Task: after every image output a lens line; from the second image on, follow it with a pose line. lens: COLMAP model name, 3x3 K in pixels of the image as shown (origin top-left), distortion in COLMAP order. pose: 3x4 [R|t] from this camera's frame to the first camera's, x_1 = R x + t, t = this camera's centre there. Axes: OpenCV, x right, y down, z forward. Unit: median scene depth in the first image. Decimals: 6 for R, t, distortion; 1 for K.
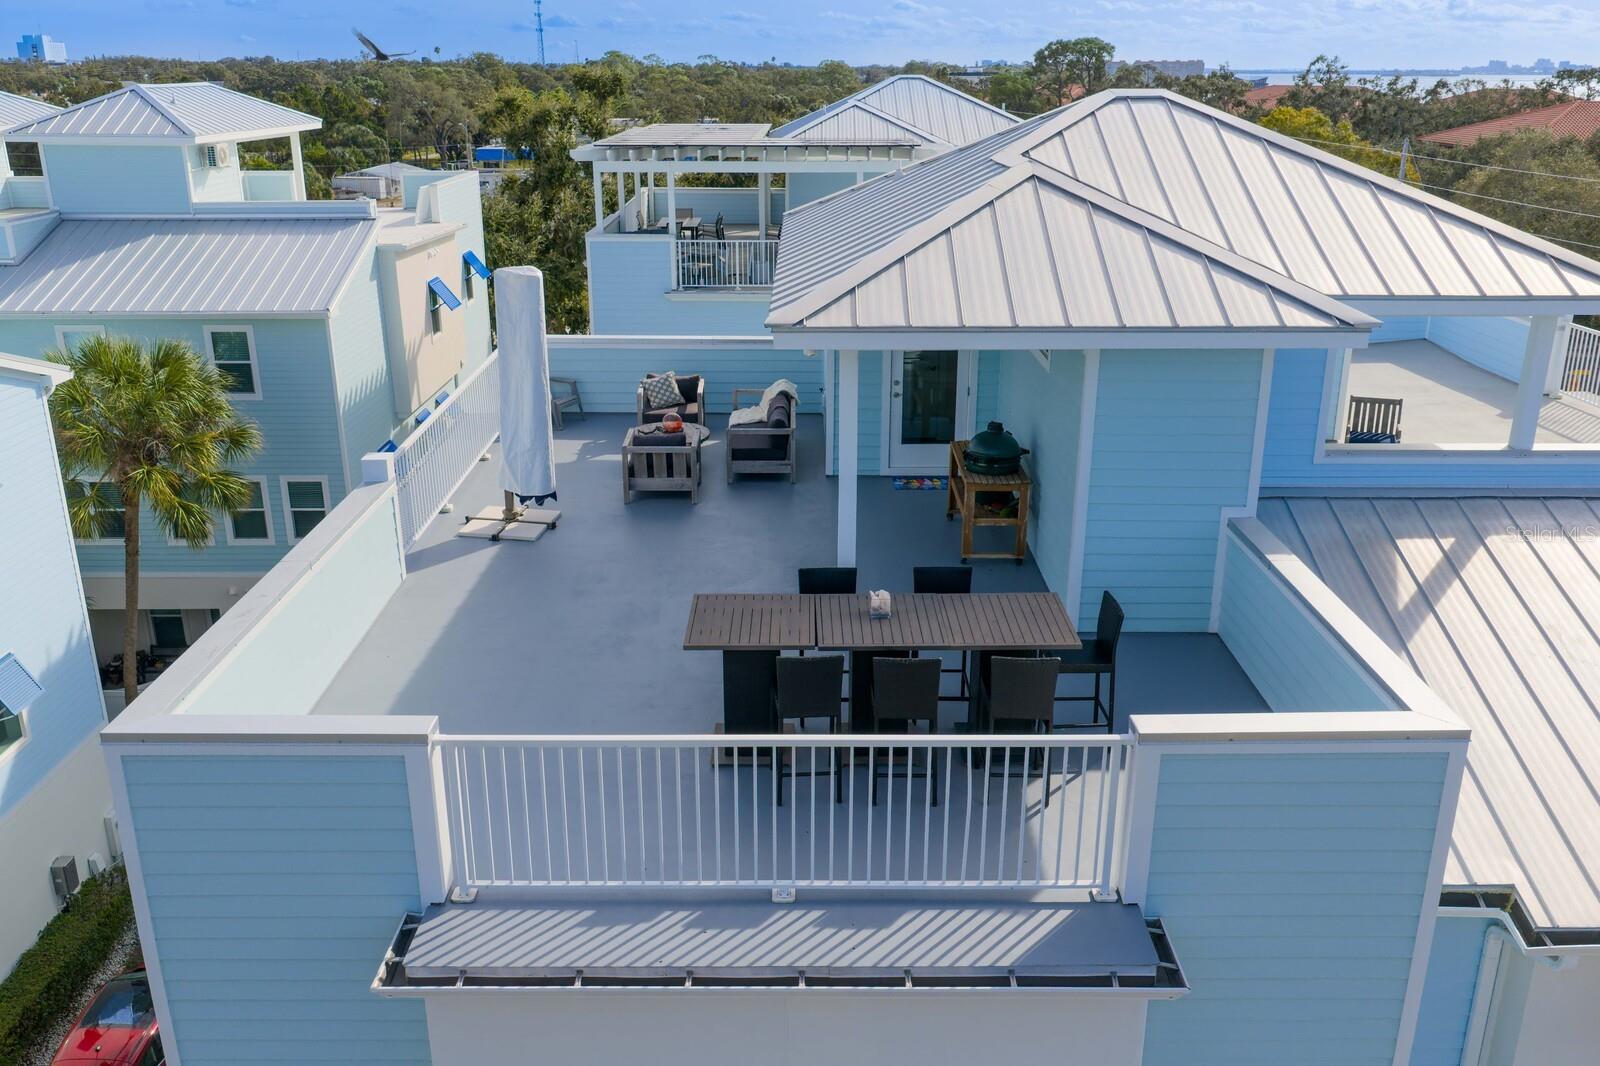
lens RADIAL K [[1312.5, 0, 800.3], [0, 1312.5, 533.8], [0, 0, 1]] dist [0.024470, -0.048199]
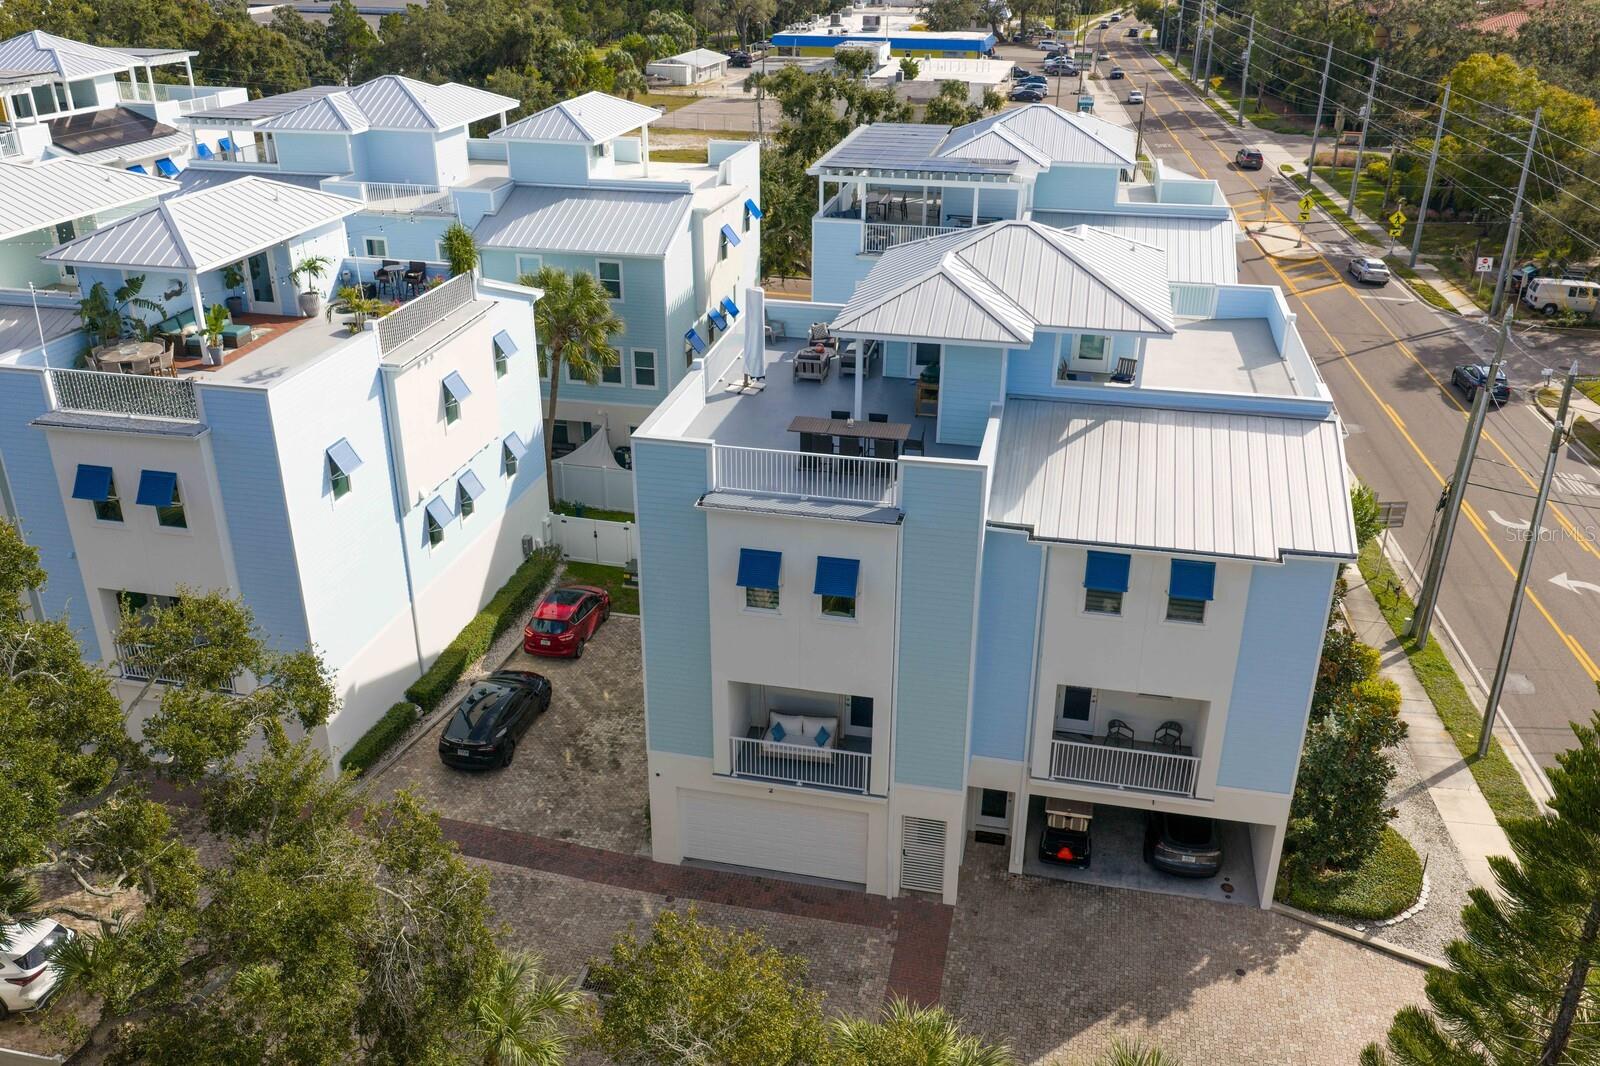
lens RADIAL K [[1312.5, 0, 802.2], [0, 1312.5, 534.5], [0, 0, 1]] dist [0.024470, -0.048199]
pose [[0.976817, 0.095421, -0.191635, 0.196325], [-0.075671, 0.991281, 0.107874, -0.004194], [0.200257, -0.090872, 0.975520, -0.725515]]
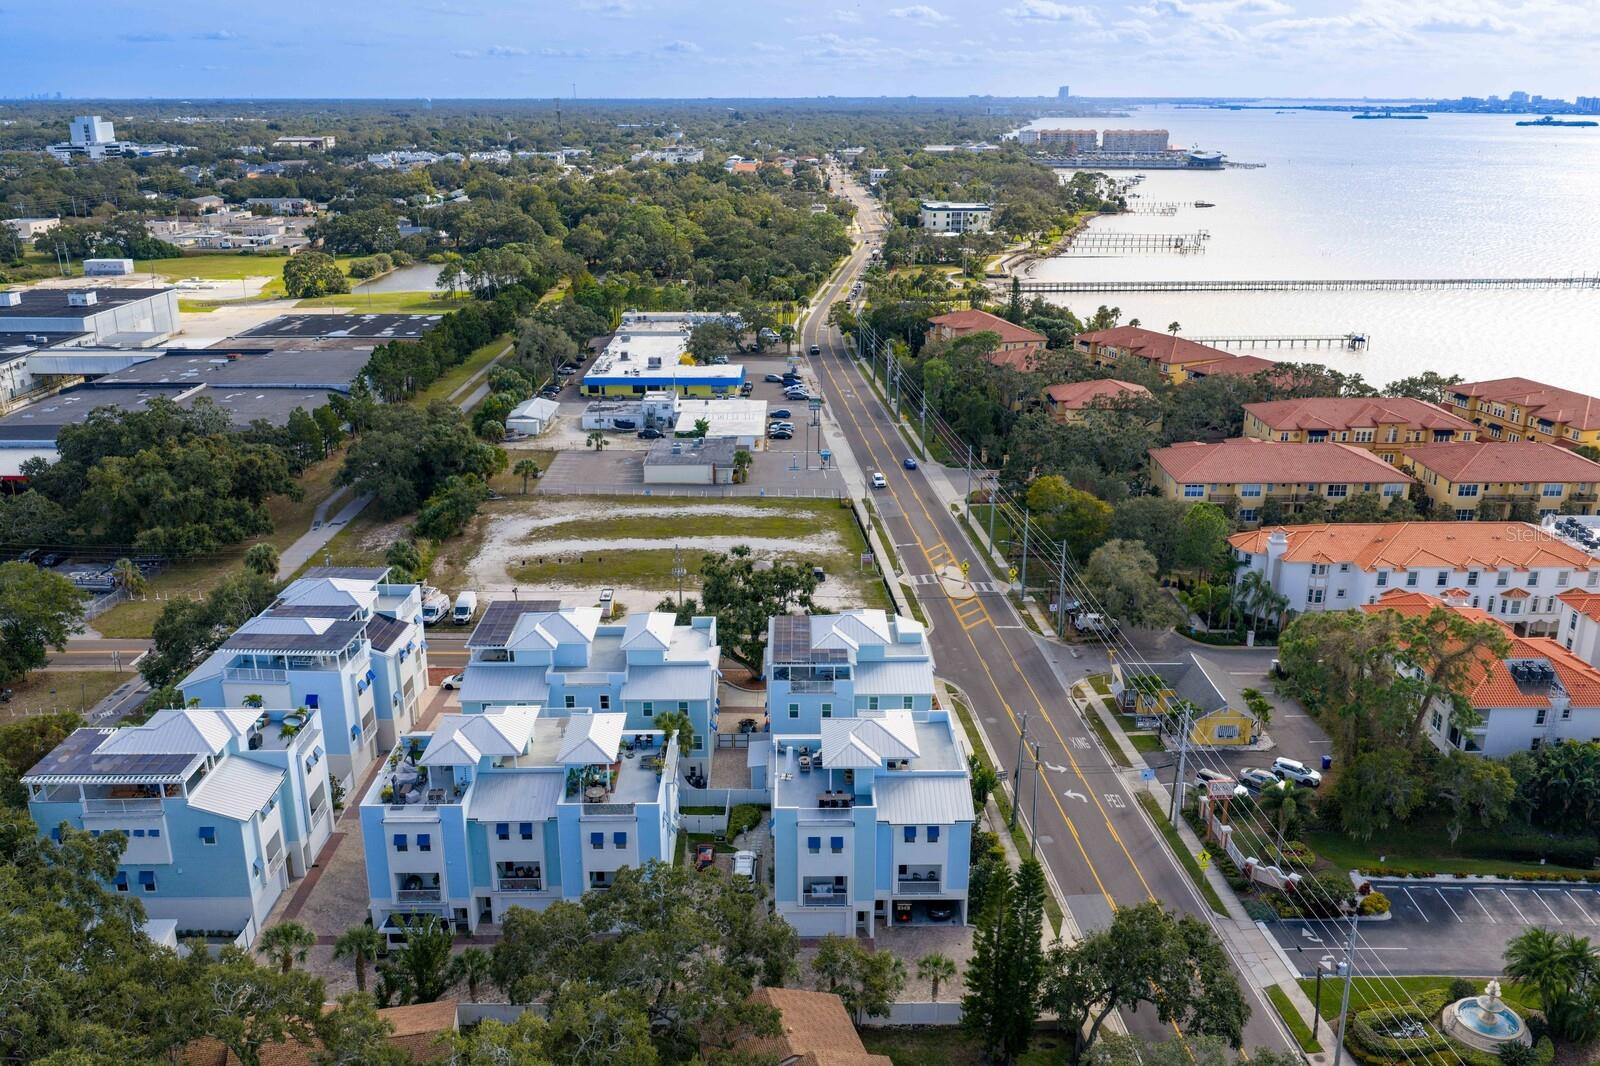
lens RADIAL K [[1312.5, 0, 796.8], [0, 1312.5, 534.1], [0, 0, 1]] dist [0.024470, -0.048199]
pose [[0.999989, -0.002769, 0.003694, -0.093383], [0.002828, 0.999867, -0.016040, -0.656850], [-0.003649, 0.016050, 0.999865, -3.362423]]
